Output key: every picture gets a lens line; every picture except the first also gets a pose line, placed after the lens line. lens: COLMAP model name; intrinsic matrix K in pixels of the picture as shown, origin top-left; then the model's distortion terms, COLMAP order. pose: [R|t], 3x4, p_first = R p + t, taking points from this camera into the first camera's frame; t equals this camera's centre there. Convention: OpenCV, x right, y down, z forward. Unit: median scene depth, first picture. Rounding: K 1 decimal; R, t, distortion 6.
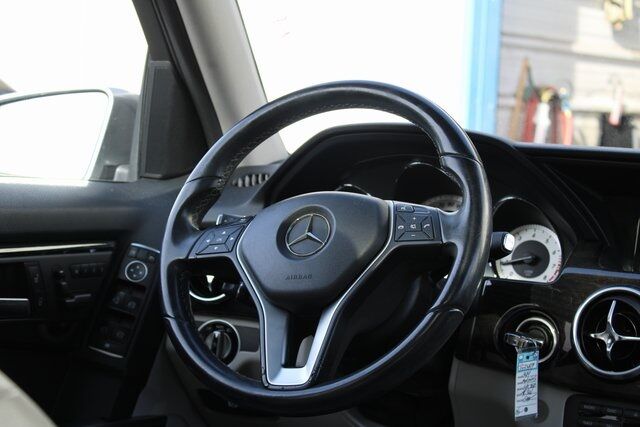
lens RADIAL K [[1190.7, 0, 320.0], [0, 1190.7, 213.5], [0, 0, 1]] dist [0.030101, 0.063232]
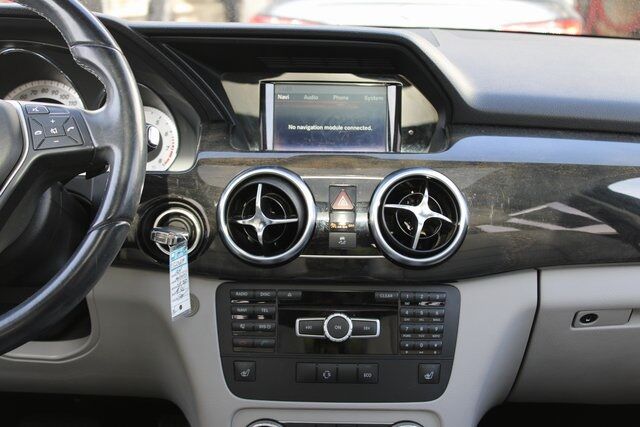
lens RADIAL K [[1032.2, 0, 320.0], [0, 1032.2, 213.5], [0, 0, 1]] dist [0.000829, -0.008584]
pose [[0.881852, -0.136736, 0.451266, -0.091217], [0.068222, 0.983960, 0.164827, -0.037847], [-0.466565, -0.114567, 0.877036, 0.233283]]
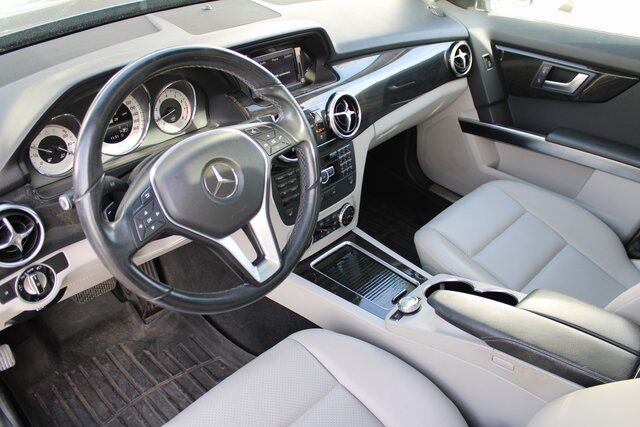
lens RADIAL K [[539.6, 0, 320.0], [0, 539.6, 213.5], [0, 0, 1]] dist [-0.159735, 0.157632]
pose [[0.276177, -0.575590, 0.769690, -0.453106], [0.059786, 0.809575, 0.583964, -0.290898], [-0.959245, -0.115261, 0.257998, 0.710124]]
